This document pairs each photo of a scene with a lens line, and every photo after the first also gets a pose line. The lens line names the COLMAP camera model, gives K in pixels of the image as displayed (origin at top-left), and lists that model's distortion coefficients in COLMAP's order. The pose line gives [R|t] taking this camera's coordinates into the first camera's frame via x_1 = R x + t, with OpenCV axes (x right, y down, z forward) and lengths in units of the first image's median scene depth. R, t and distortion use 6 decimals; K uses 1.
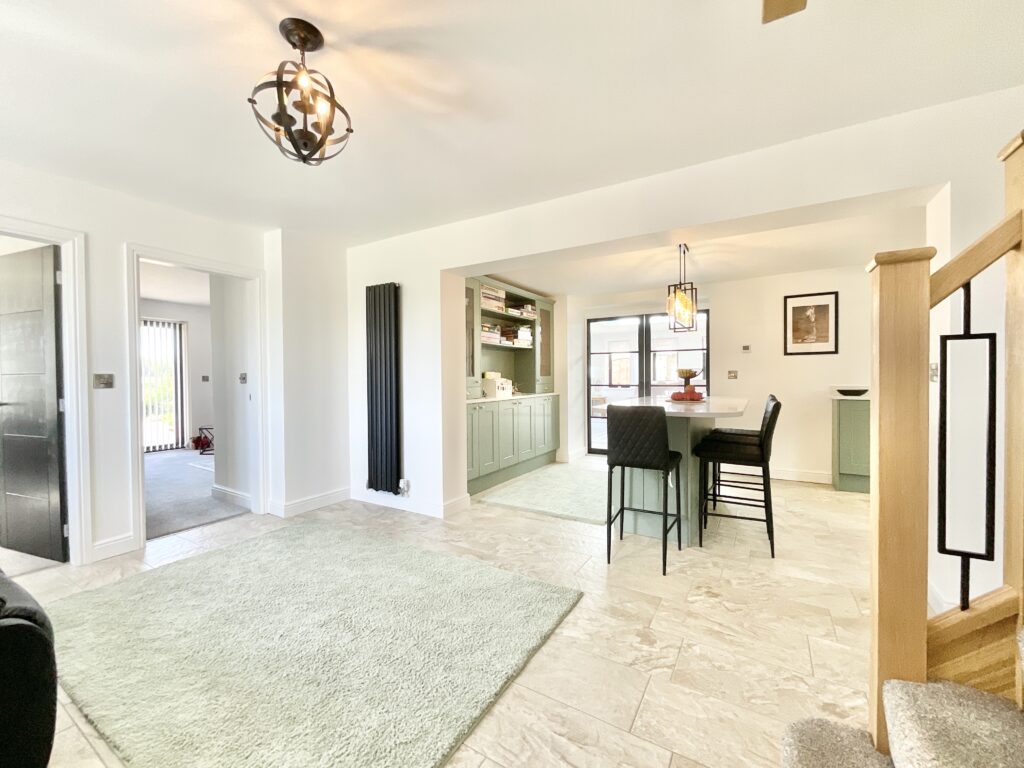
lens RADIAL K [[417.5, 0, 512.2], [0, 417.5, 382.0], [0, 0, 1]] dist [-0.003660, -0.000030]
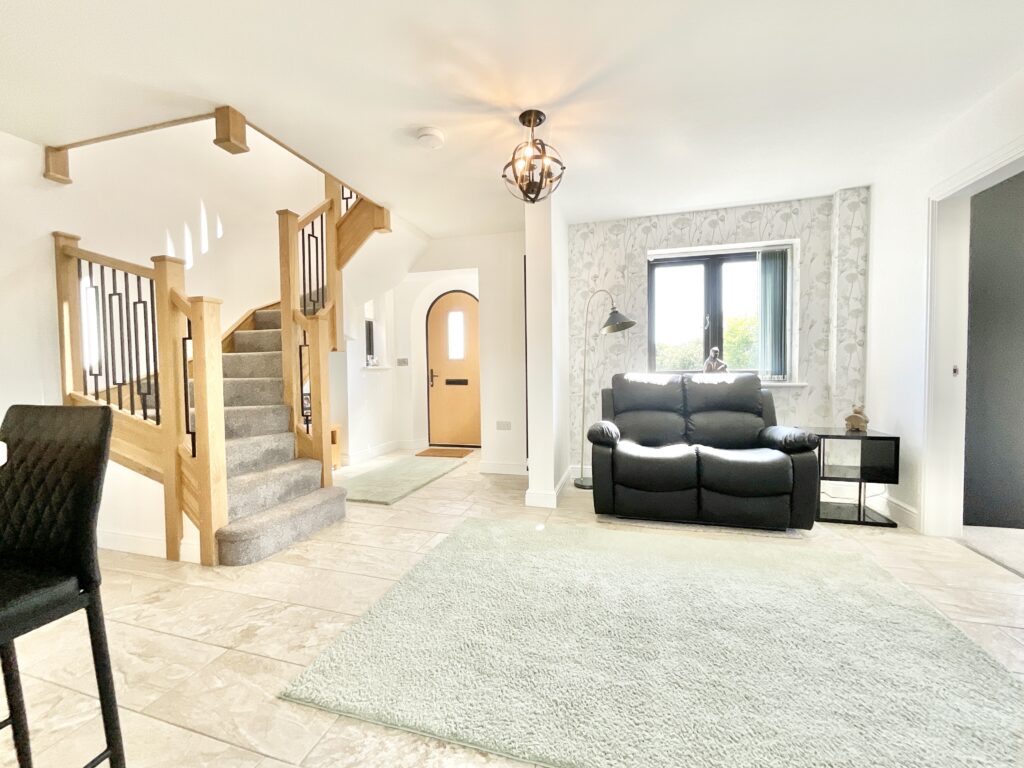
lens RADIAL K [[417.5, 0, 512.2], [0, 417.5, 382.0], [0, 0, 1]] dist [-0.003660, -0.000030]
pose [[-0.968775, 0.030340, -0.246078, -0.028823], [0.017647, 0.998405, 0.053620, 0.030776], [0.247313, 0.047604, -0.967766, 2.062965]]
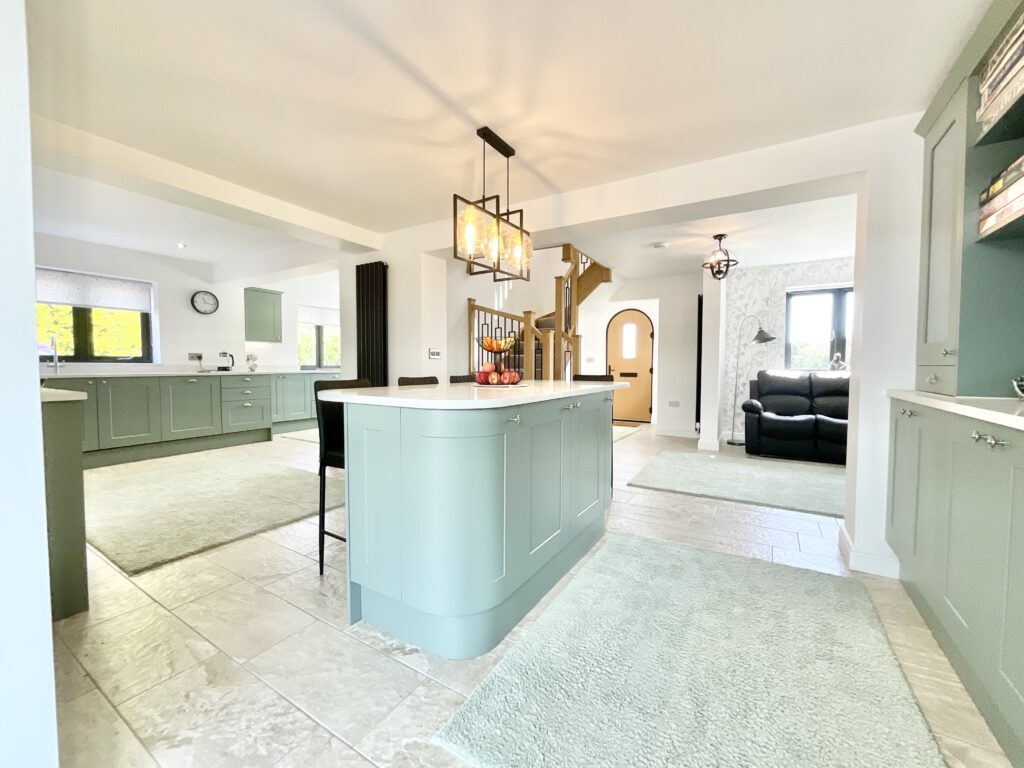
lens RADIAL K [[417.5, 0, 512.2], [0, 417.5, 382.0], [0, 0, 1]] dist [-0.003660, -0.000030]
pose [[-0.999828, 0.006172, 0.017506, 0.751827], [0.007230, 0.998112, 0.060993, -0.007320], [-0.017096, 0.061109, -0.997985, 3.317324]]
